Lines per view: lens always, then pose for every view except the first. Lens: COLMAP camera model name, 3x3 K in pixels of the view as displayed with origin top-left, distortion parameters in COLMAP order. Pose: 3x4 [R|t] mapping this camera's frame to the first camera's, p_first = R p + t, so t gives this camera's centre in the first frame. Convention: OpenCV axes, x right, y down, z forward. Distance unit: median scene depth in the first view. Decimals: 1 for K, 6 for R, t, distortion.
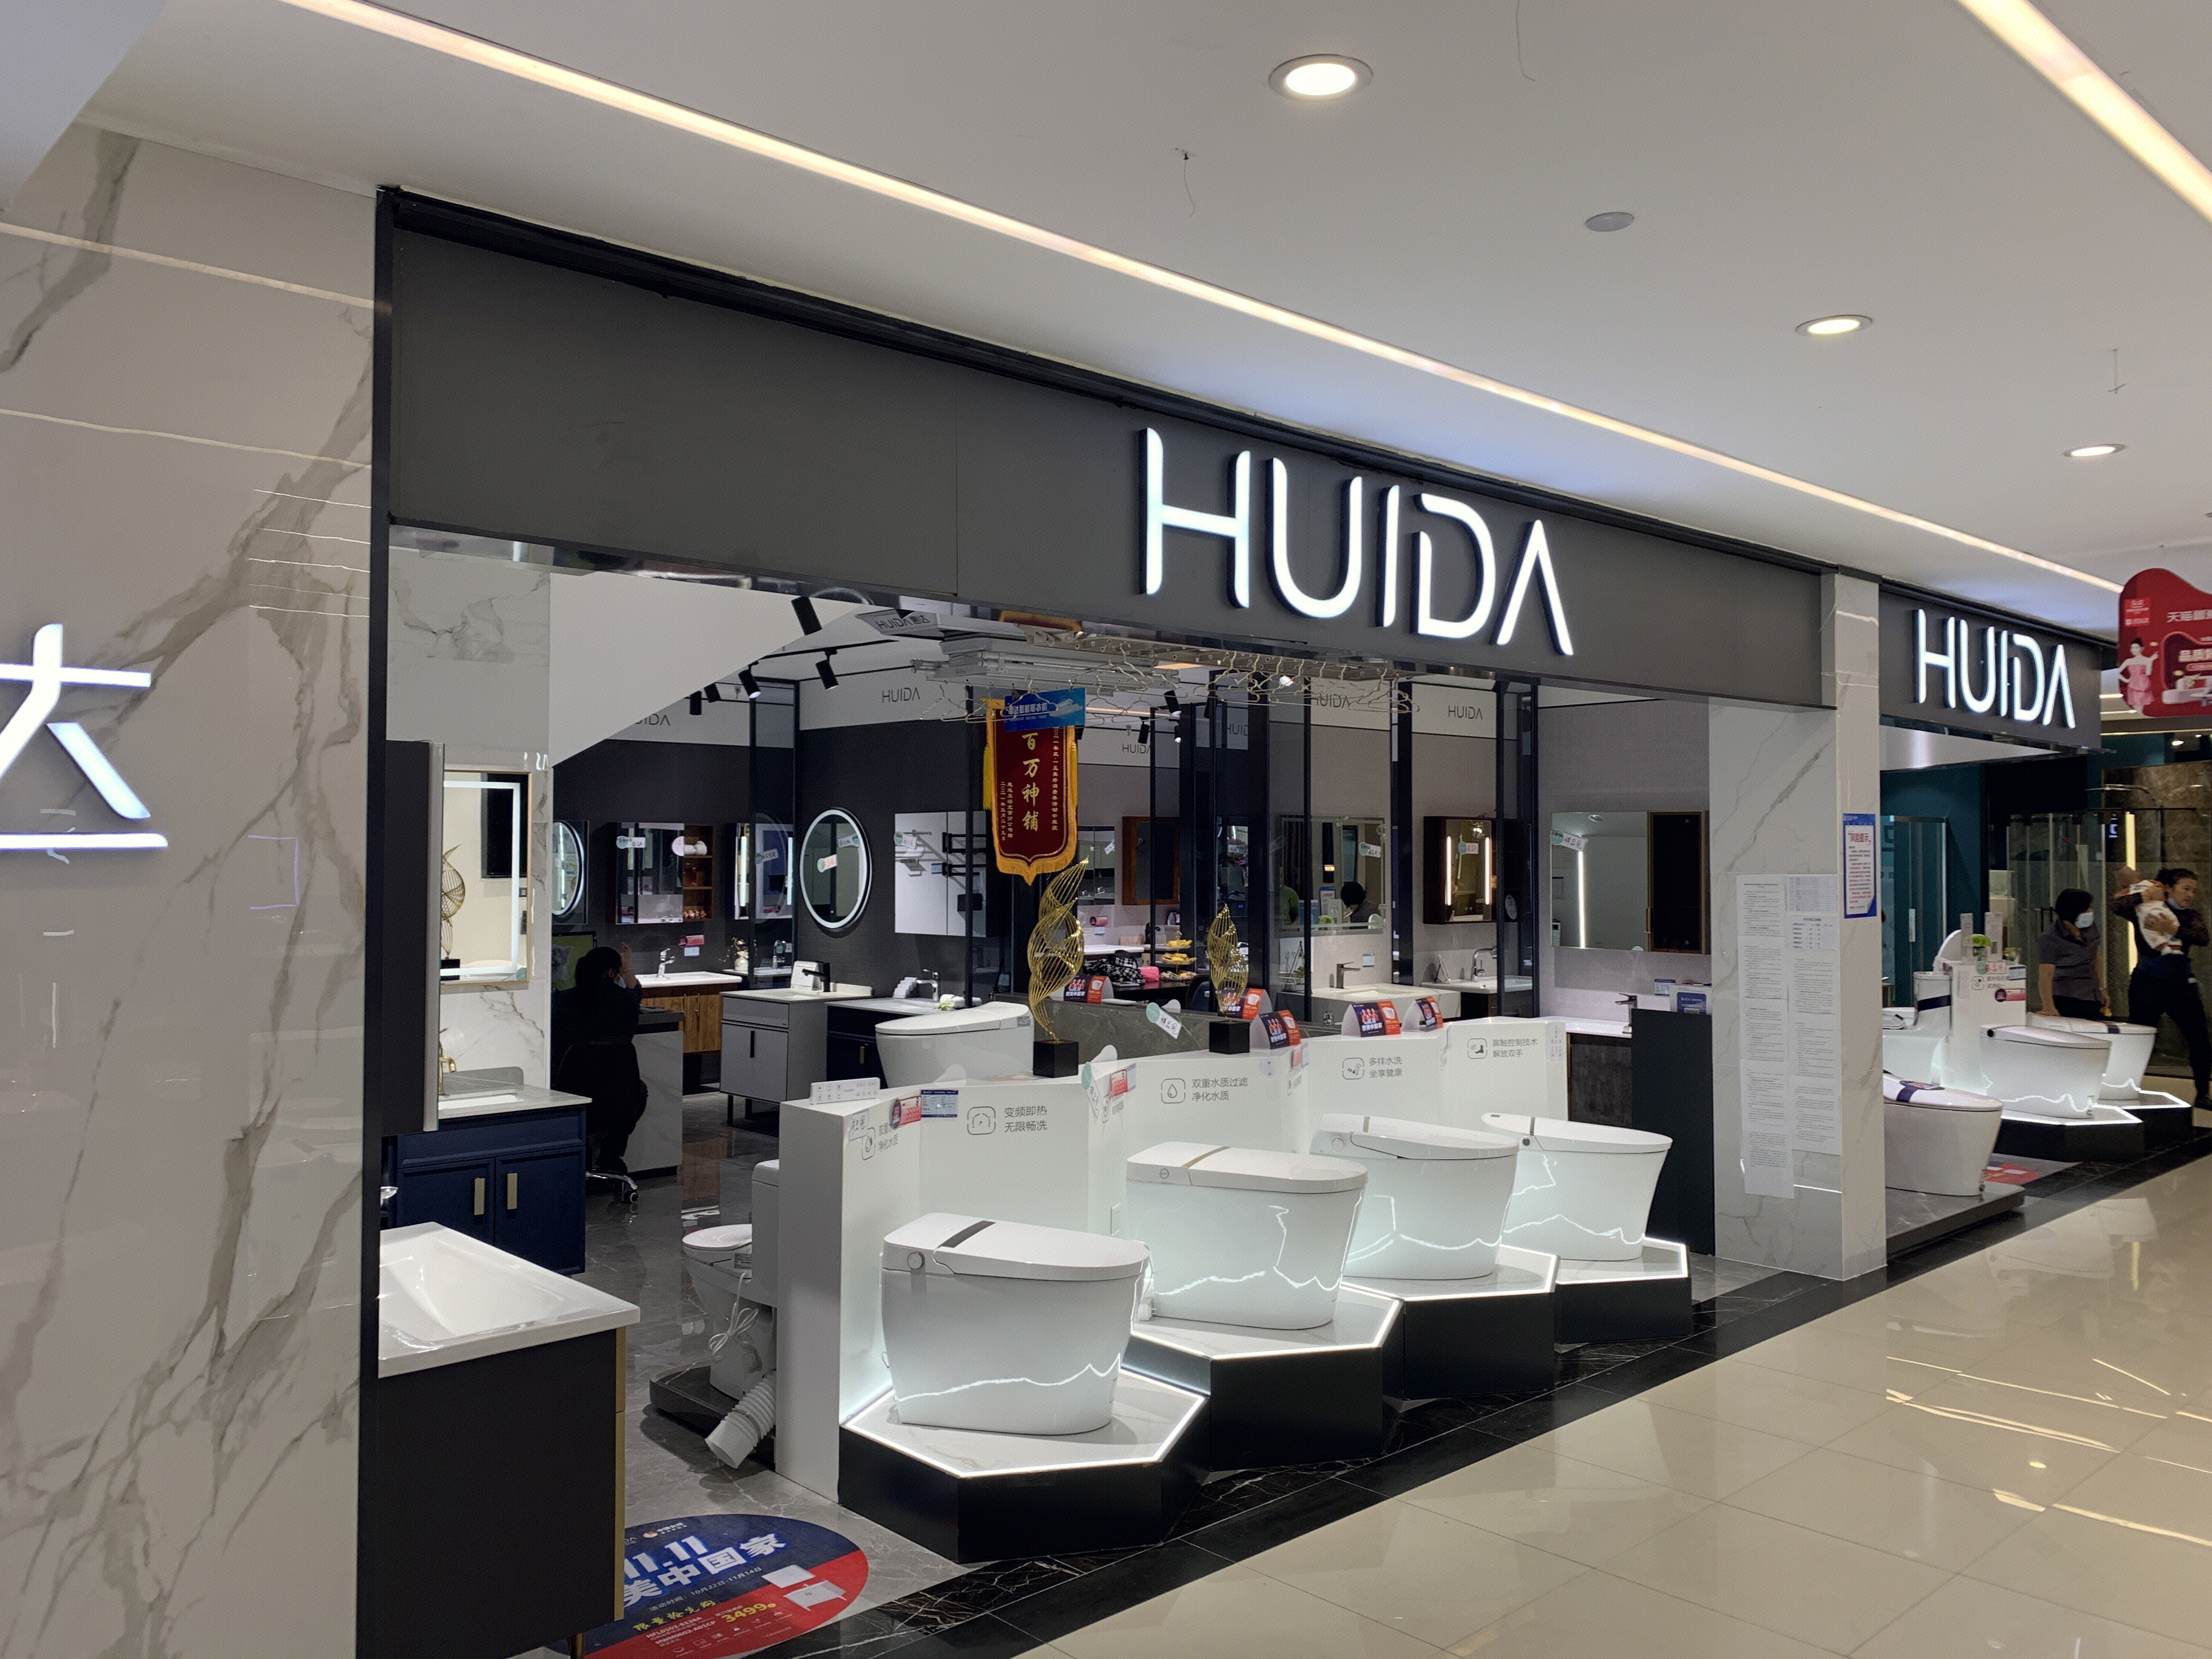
lens RADIAL K [[1672.8, 0, 1128.5], [0, 1672.8, 810.2], [0, 0, 1]] dist [0.022039, -0.019982]
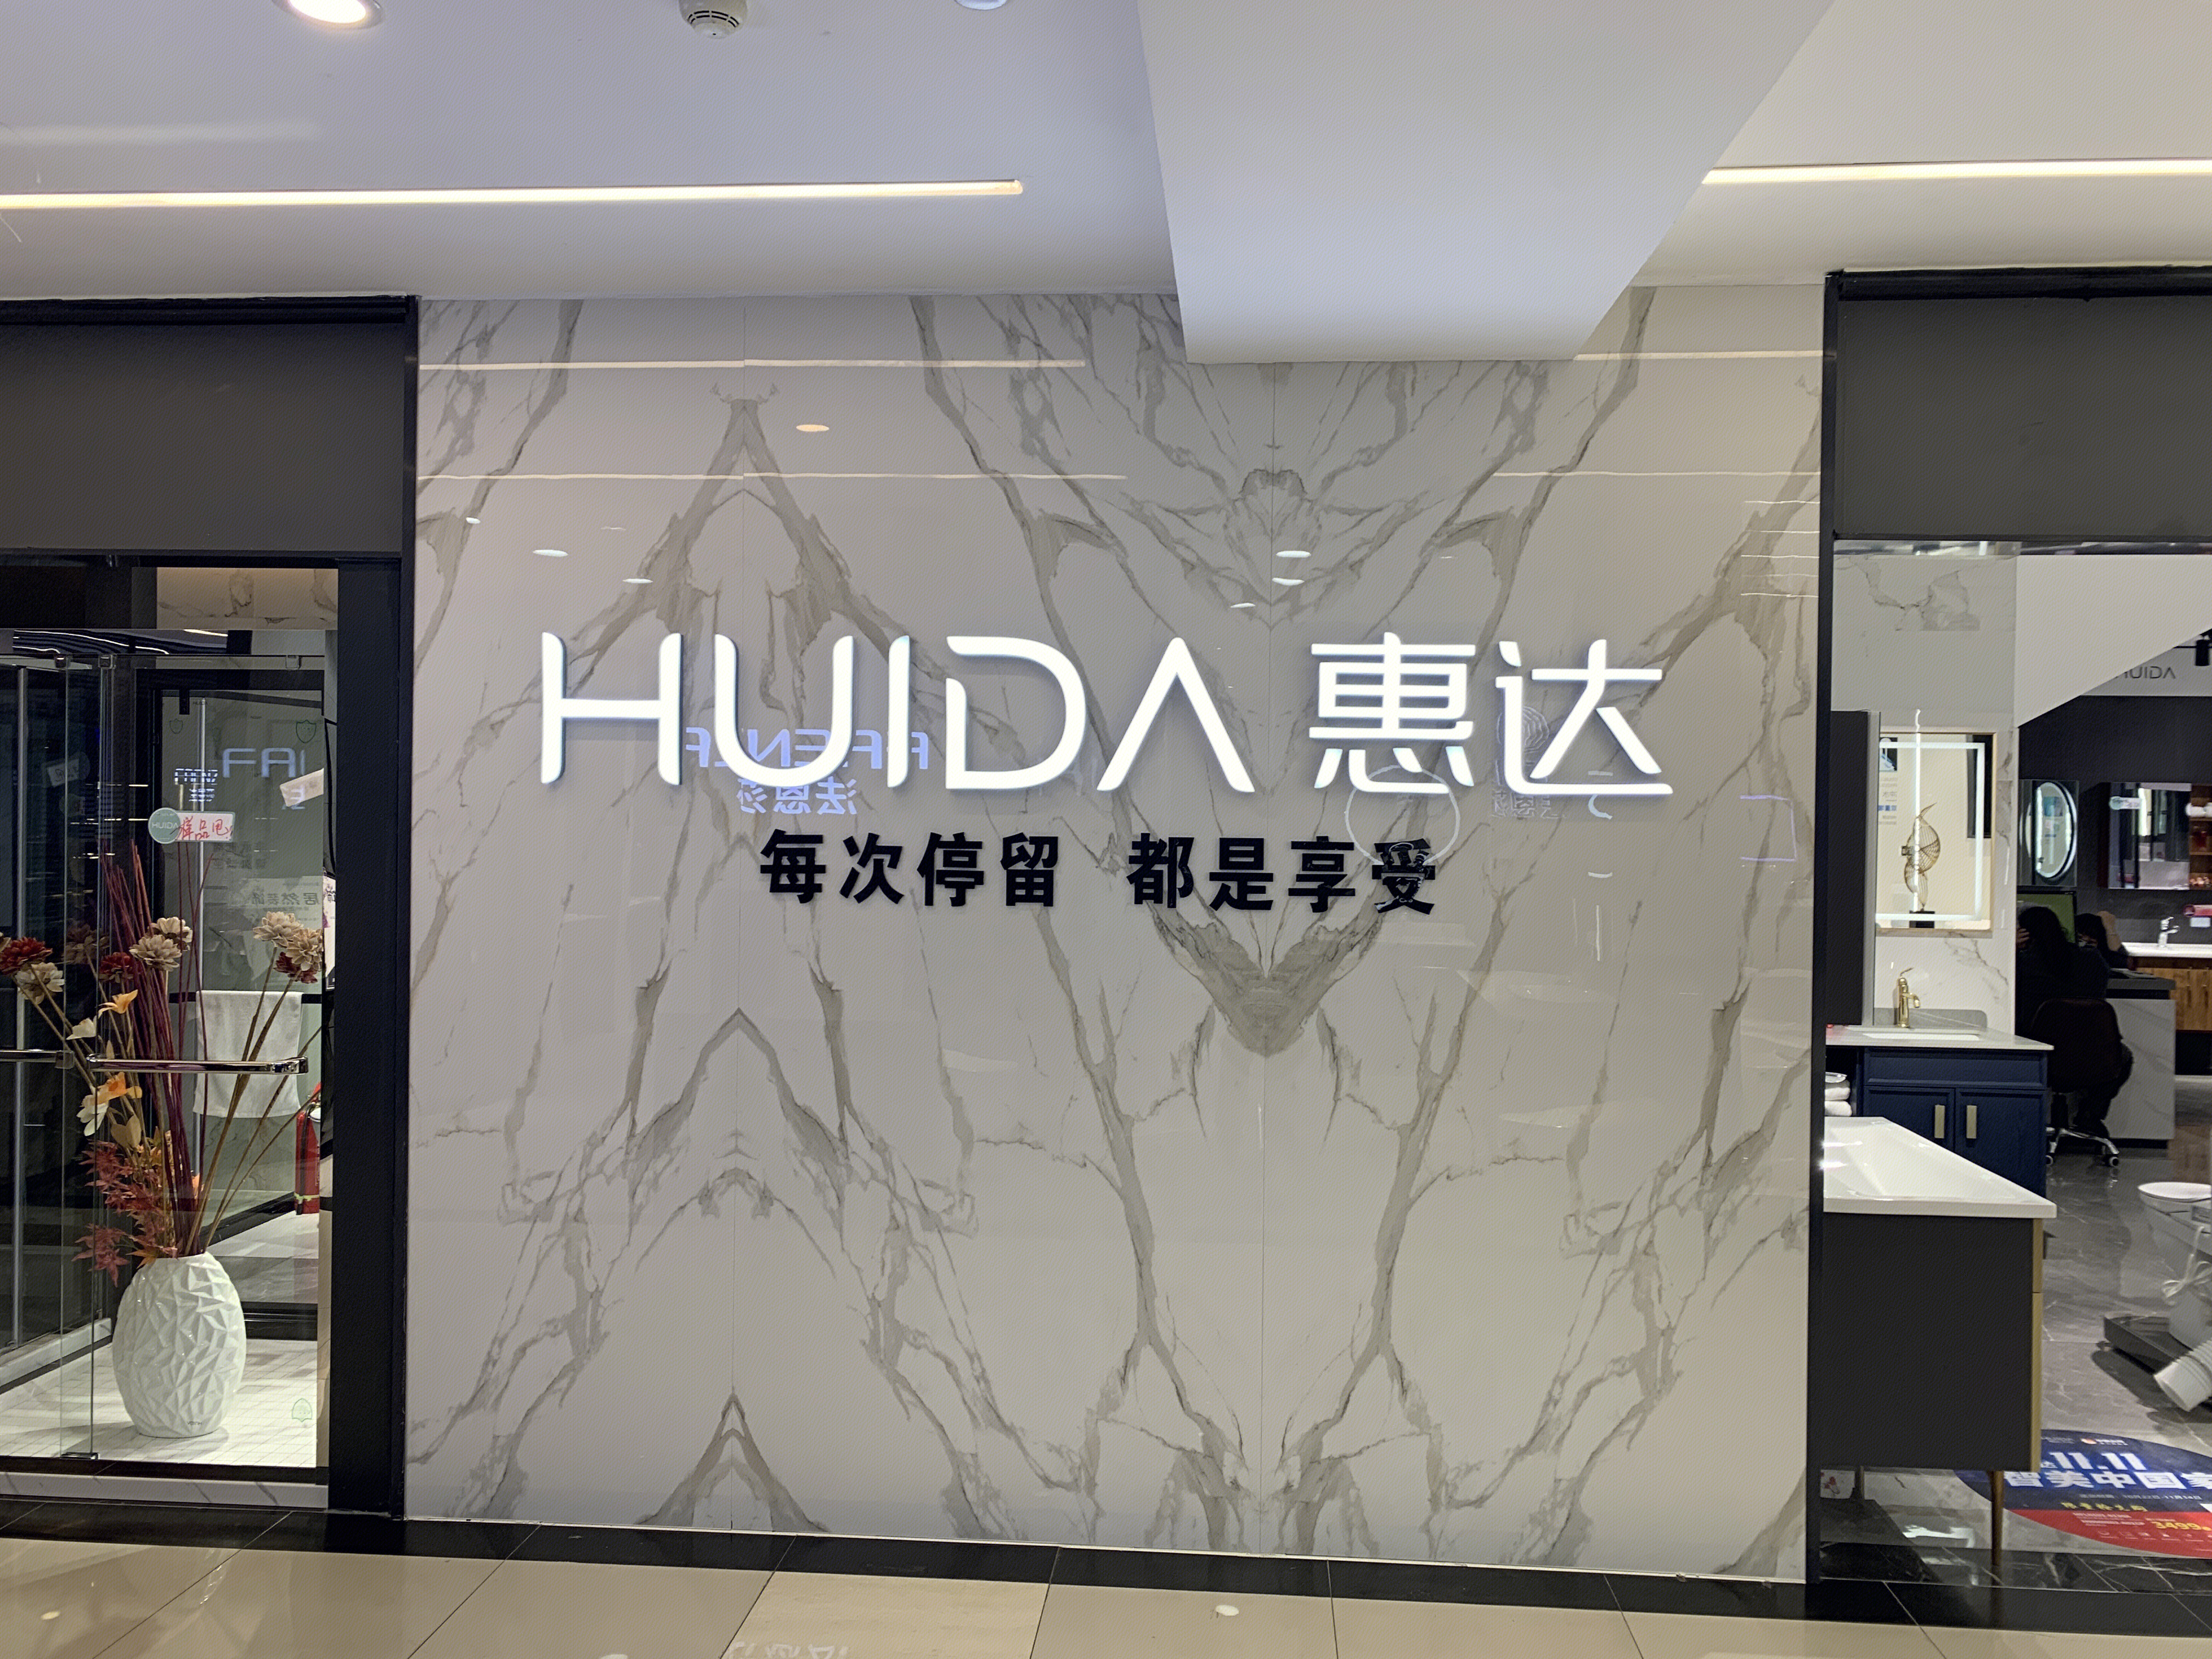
lens RADIAL K [[1672.8, 0, 1118.2], [0, 1672.8, 808.8], [0, 0, 1]] dist [0.022039, -0.019982]
pose [[0.662538, 0.010065, -0.748960, 0.120063], [0.005650, 0.999814, 0.018434, 0.004397], [0.749007, -0.016444, 0.662358, -0.192605]]
